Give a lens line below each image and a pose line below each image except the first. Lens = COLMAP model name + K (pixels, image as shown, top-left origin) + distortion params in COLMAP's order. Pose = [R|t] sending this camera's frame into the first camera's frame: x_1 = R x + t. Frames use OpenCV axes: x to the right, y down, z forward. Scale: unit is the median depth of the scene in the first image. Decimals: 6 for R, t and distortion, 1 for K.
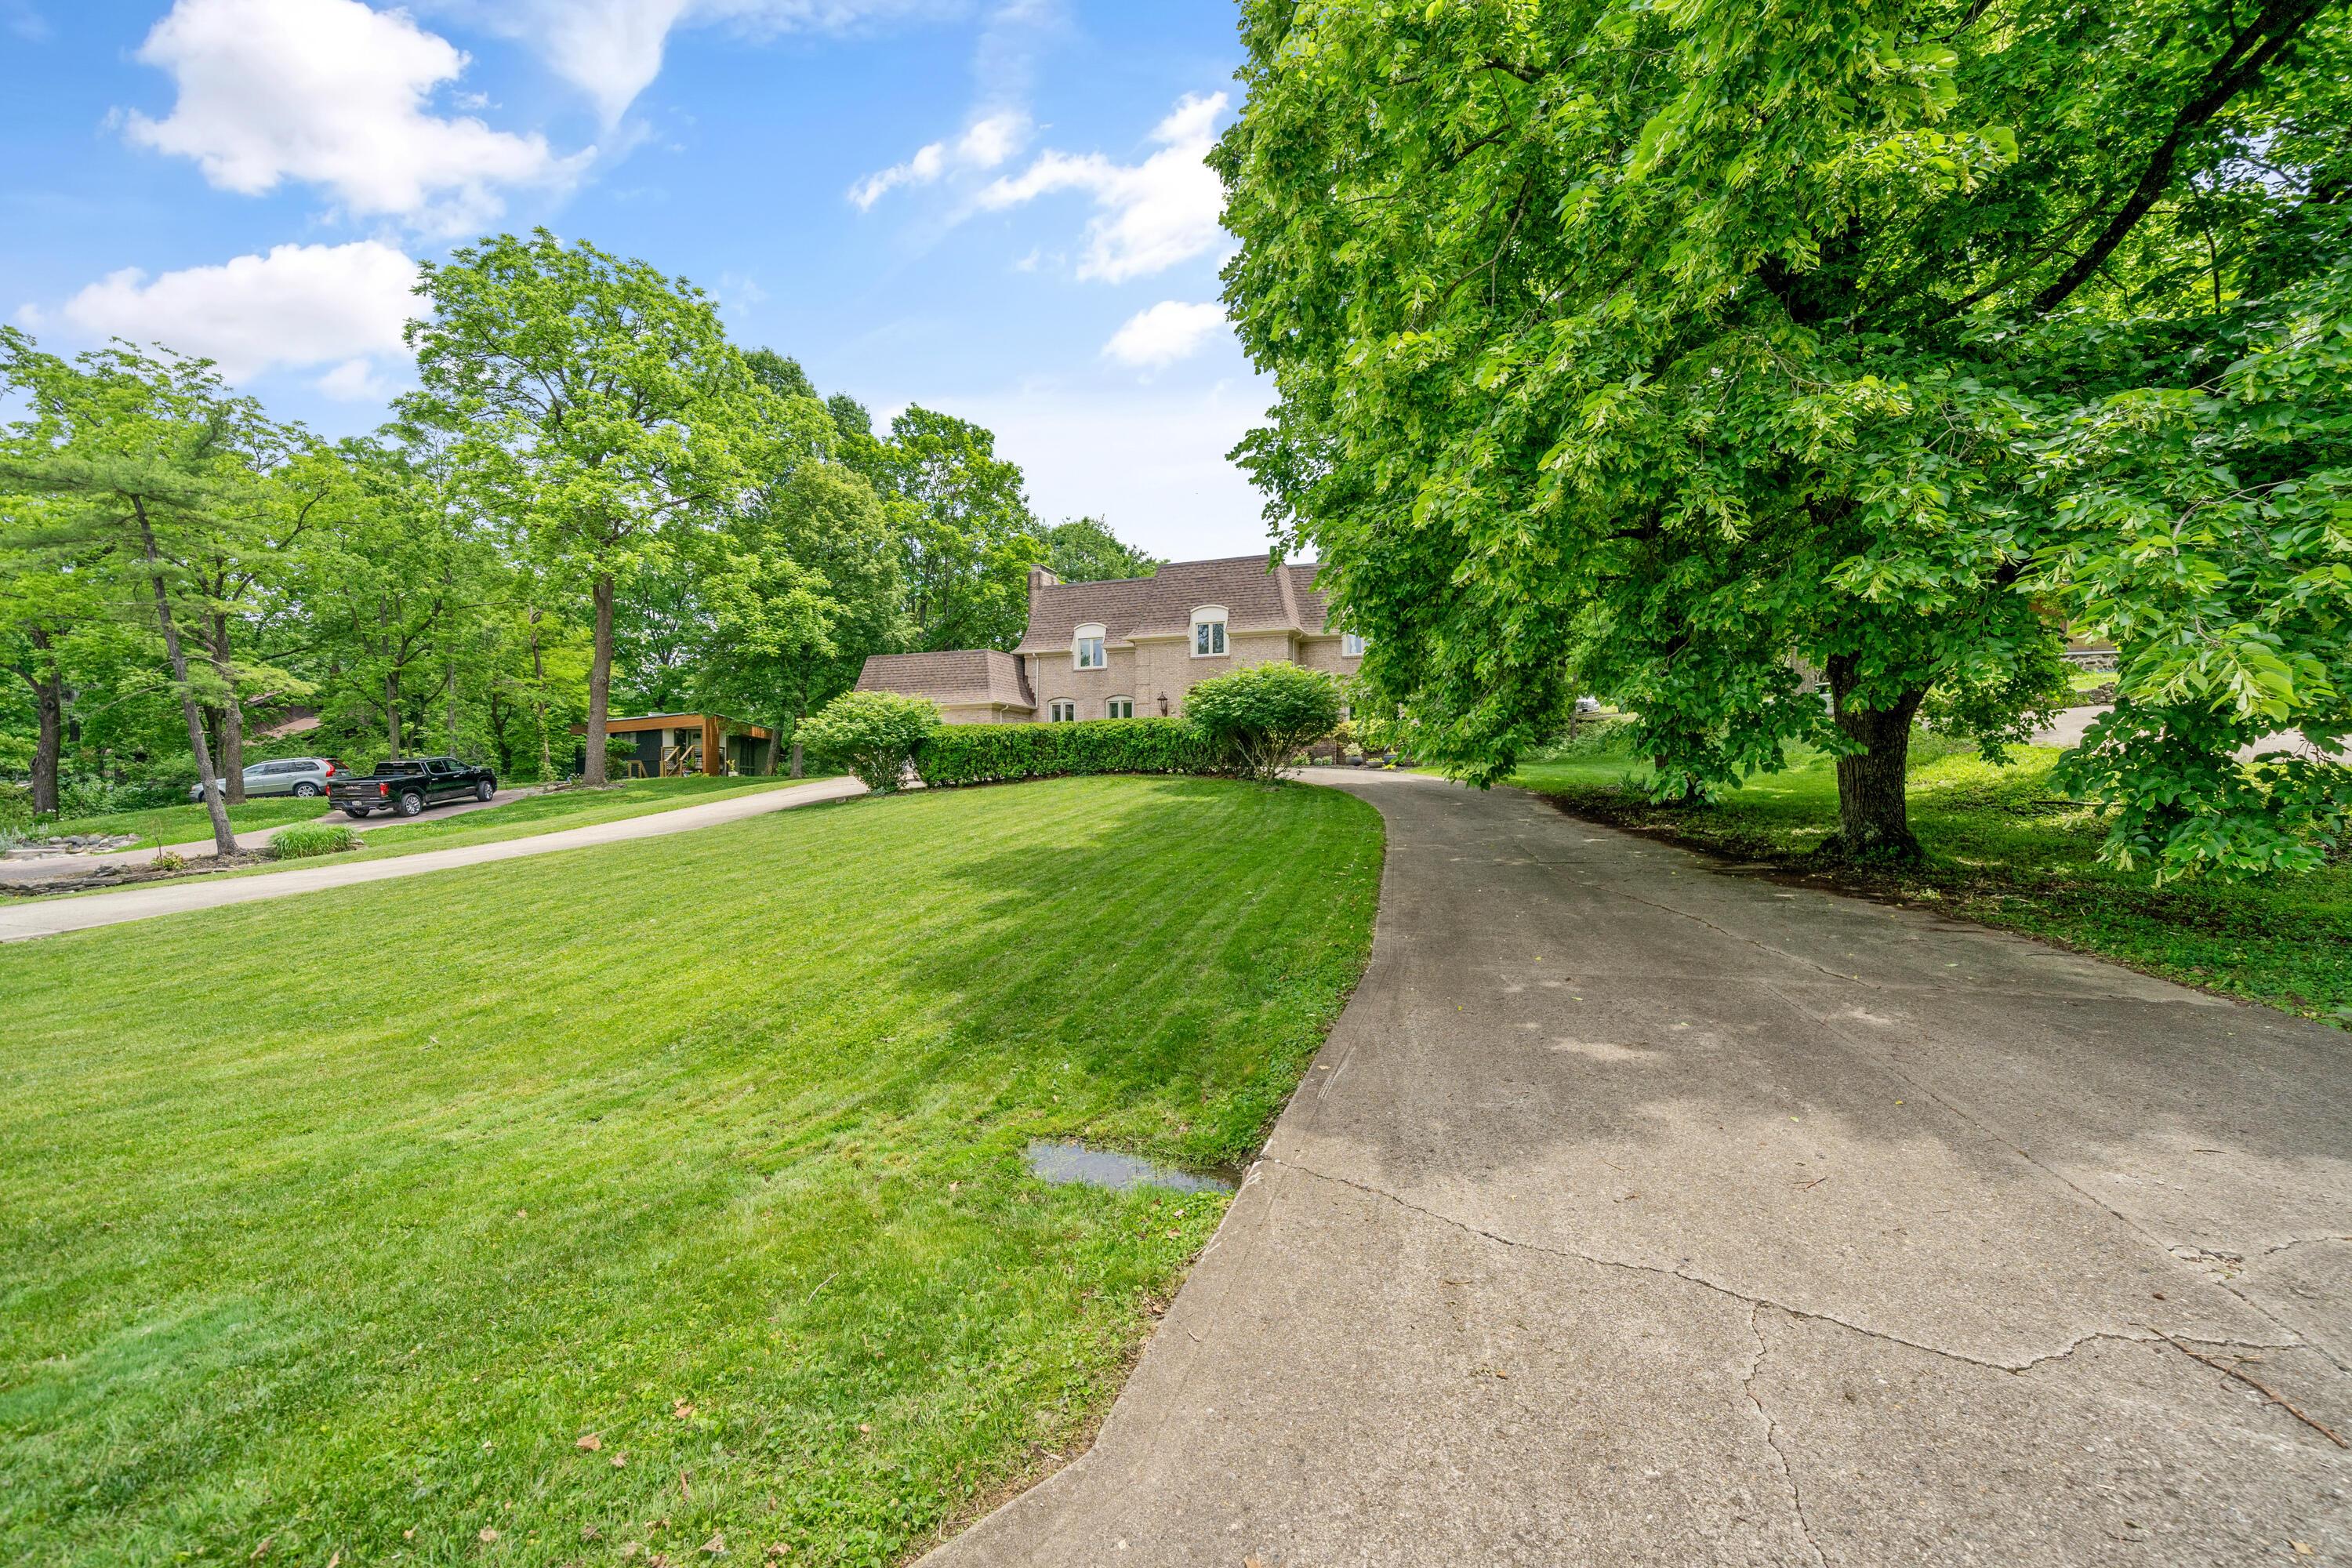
lens RADIAL K [[901.0, 0, 1169.5], [0, 901.0, 793.1], [0, 0, 1]] dist [-0.001357, 0.000294]
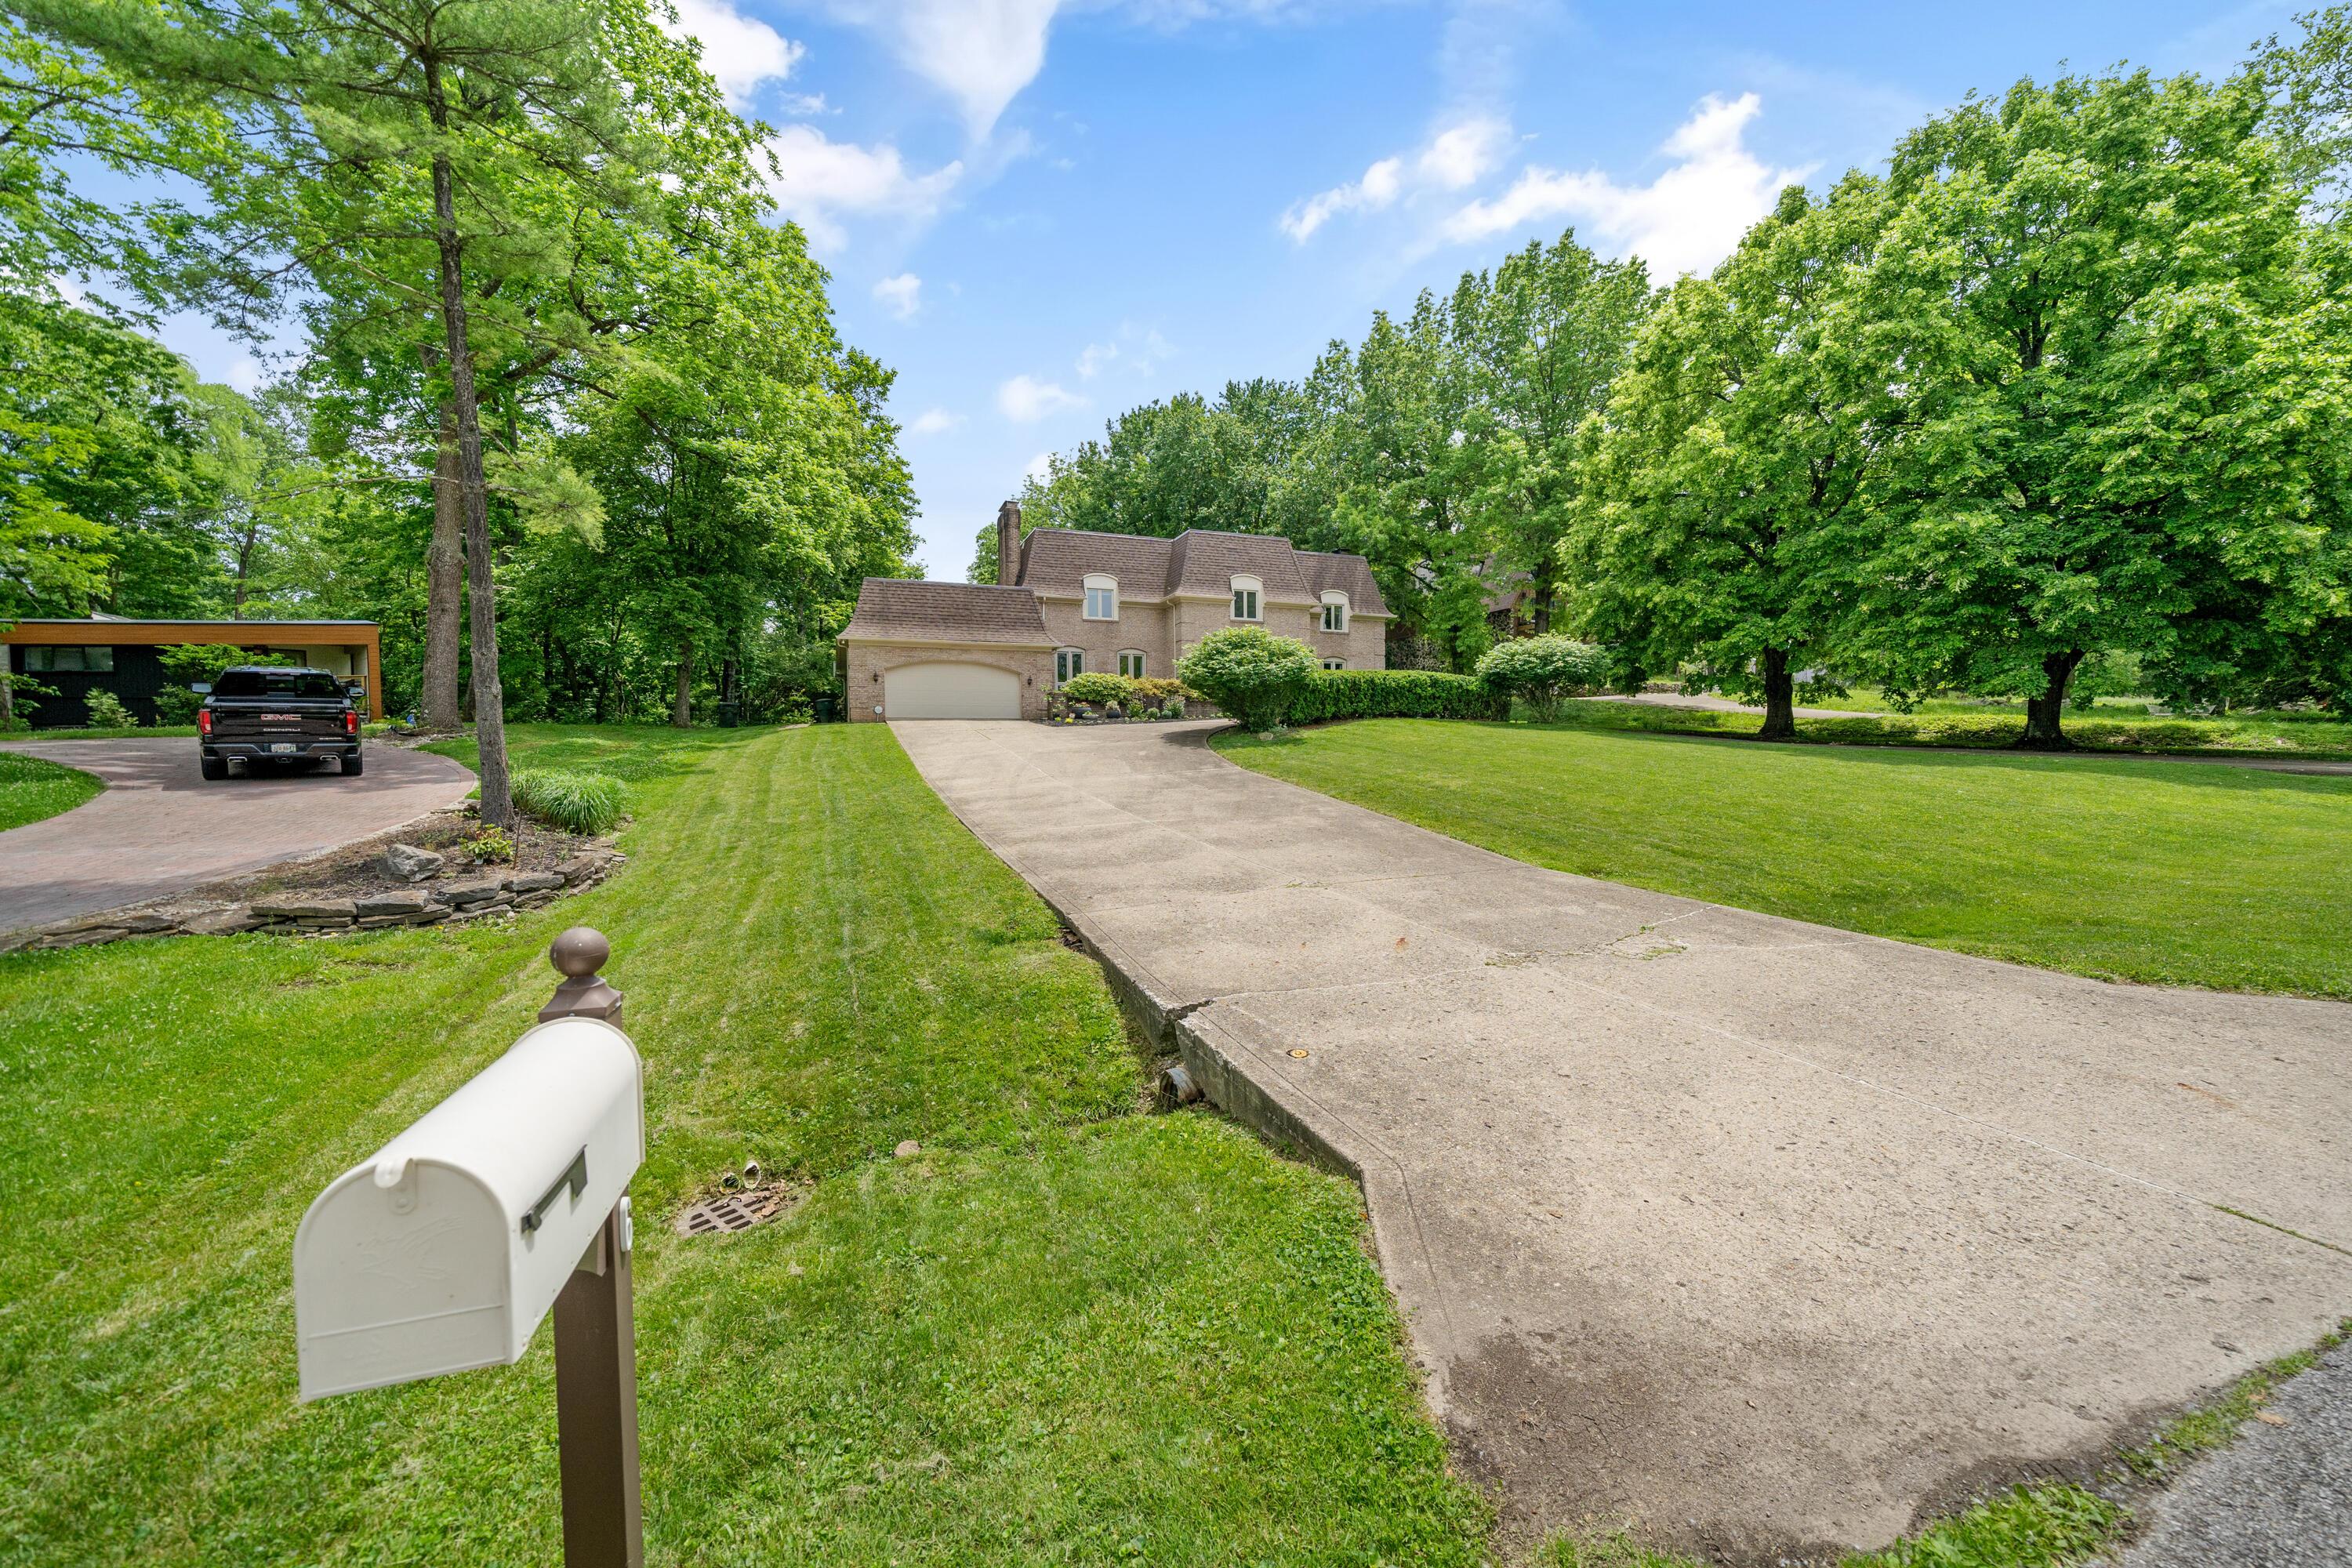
lens RADIAL K [[894.4, 0, 1169.7], [0, 894.4, 783.0], [0, 0, 1]] dist [-0.000953, -0.000417]
pose [[0.734983, -0.026437, 0.677570, -0.739836], [0.015947, 0.999637, 0.021706, 0.024793], [-0.677898, -0.005148, 0.735138, 0.222389]]
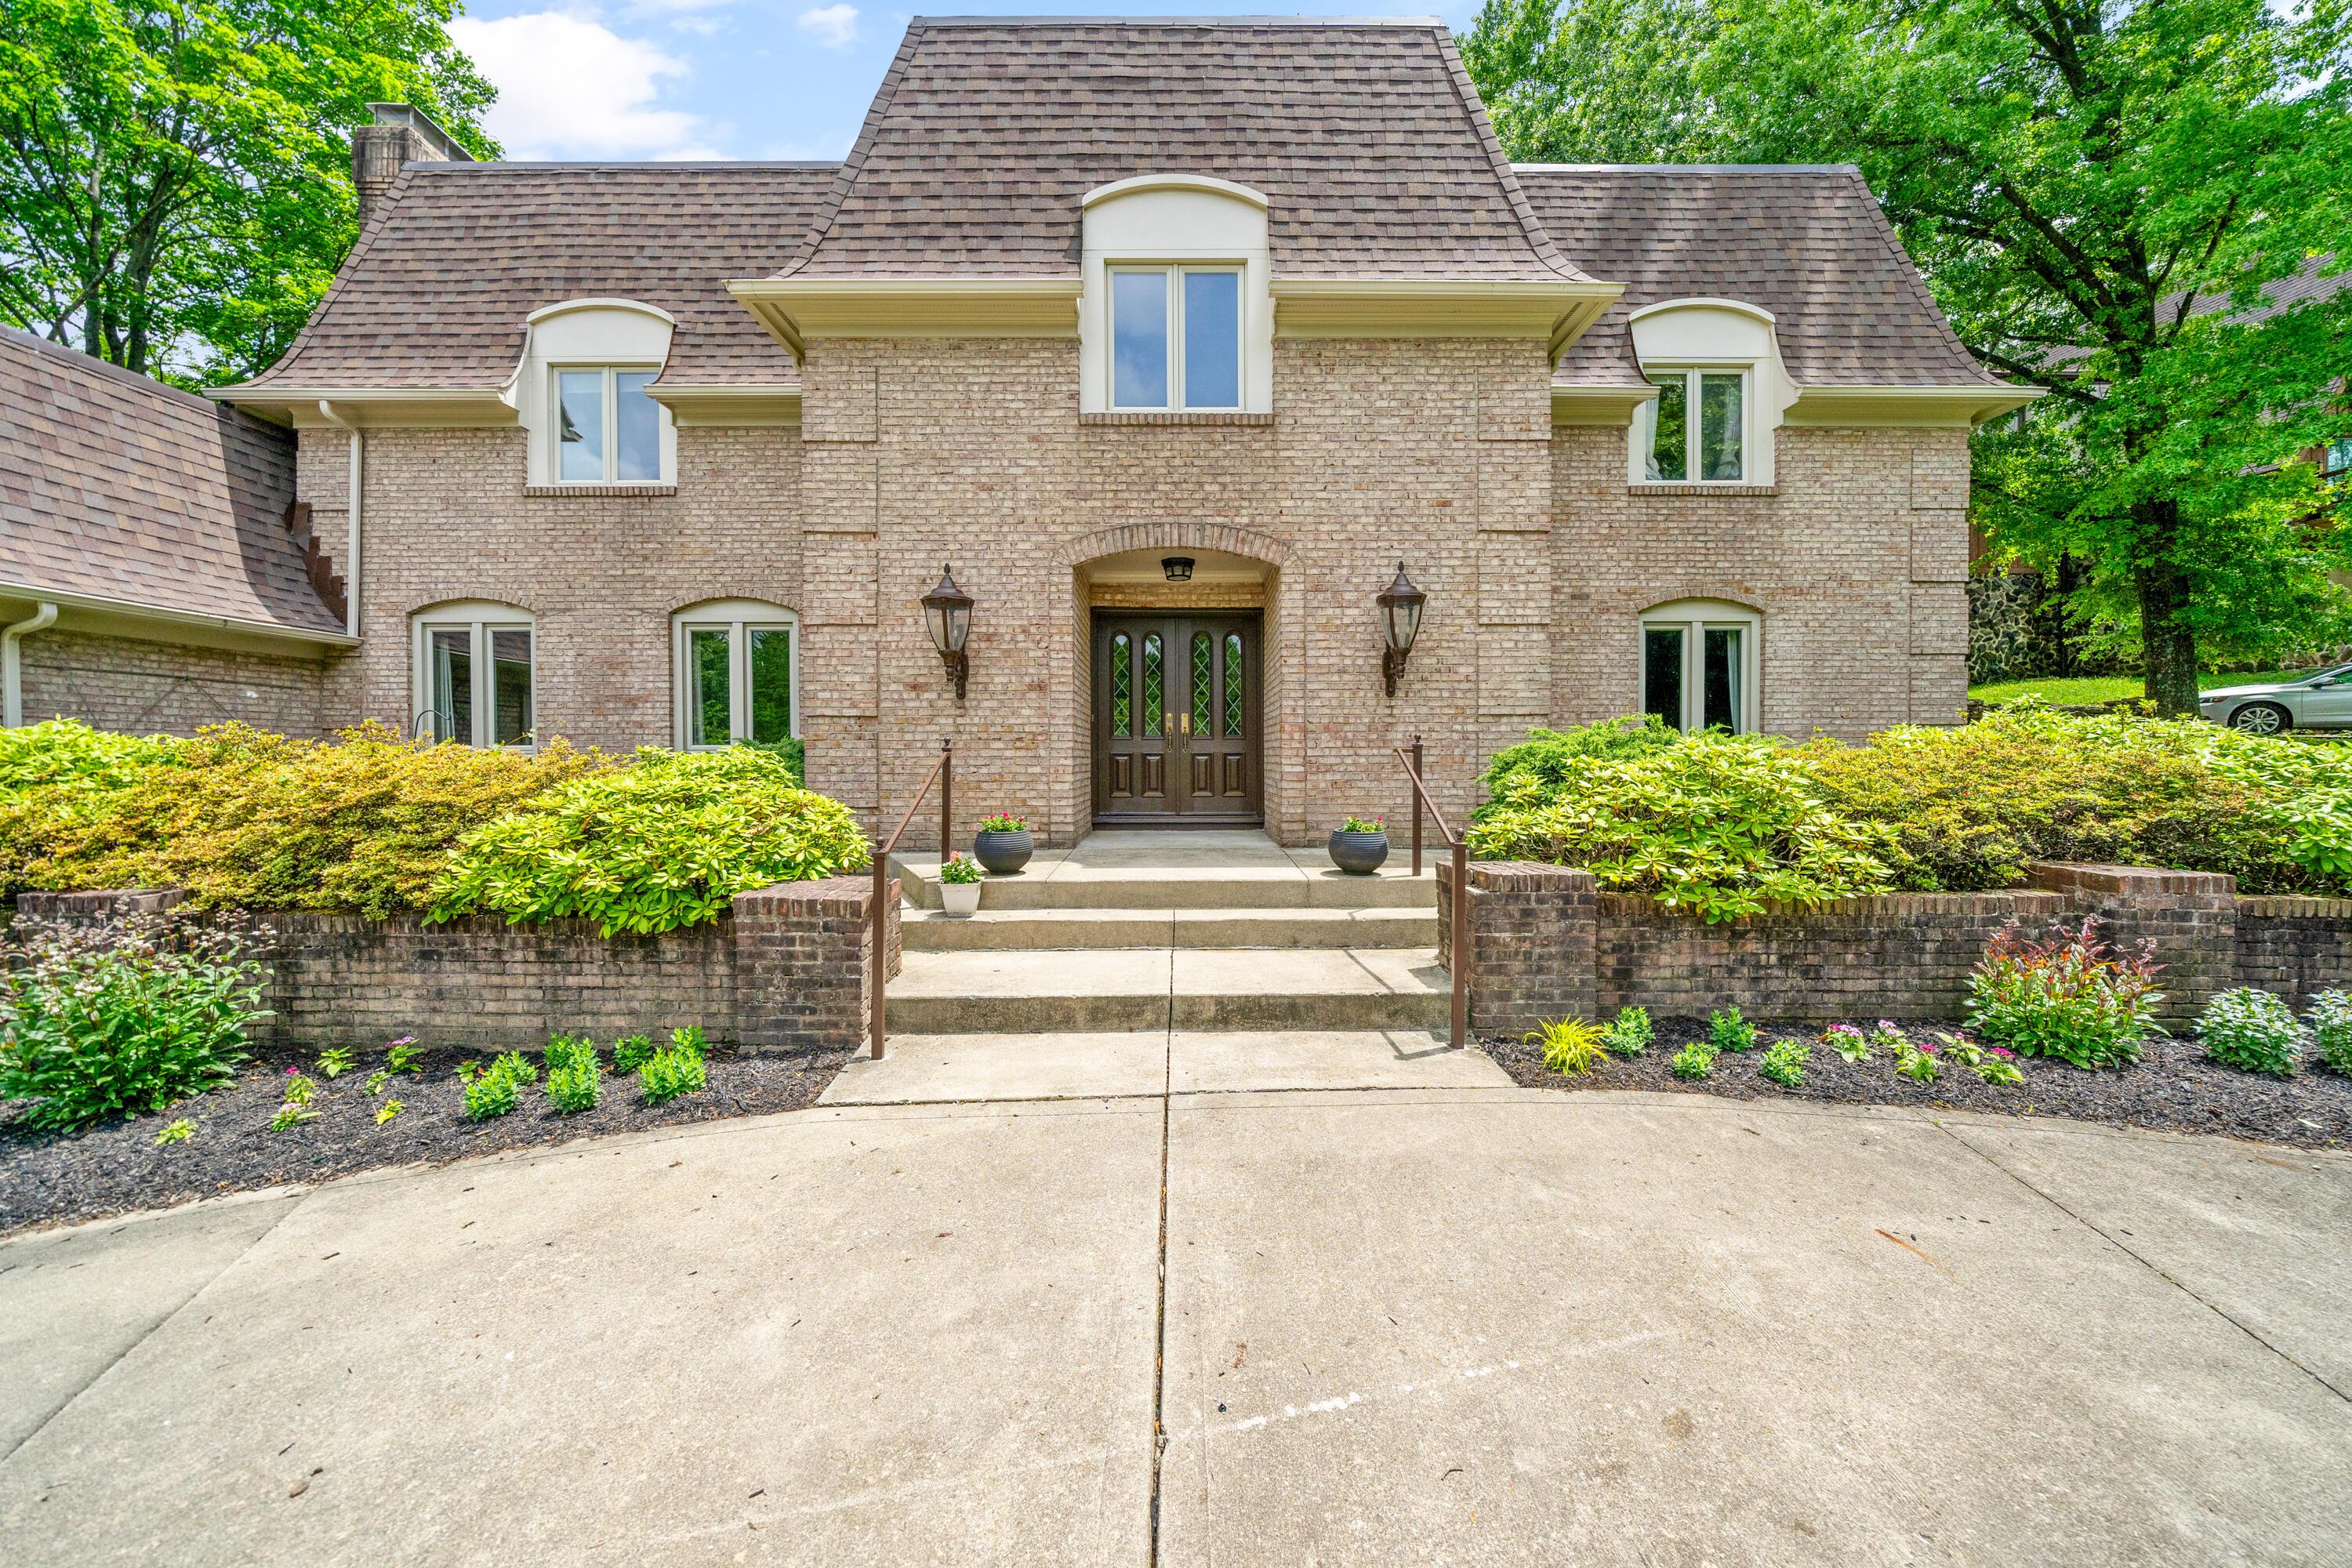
lens RADIAL K [[836.7, 0, 1192.6], [0, 836.7, 779.4], [0, 0, 1]] dist [-0.003549, -0.000280]
pose [[0.927941, -0.012042, 0.372533, -0.025727], [0.007896, 0.999889, 0.012652, -0.061899], [-0.372644, -0.008799, 0.927933, 0.756128]]
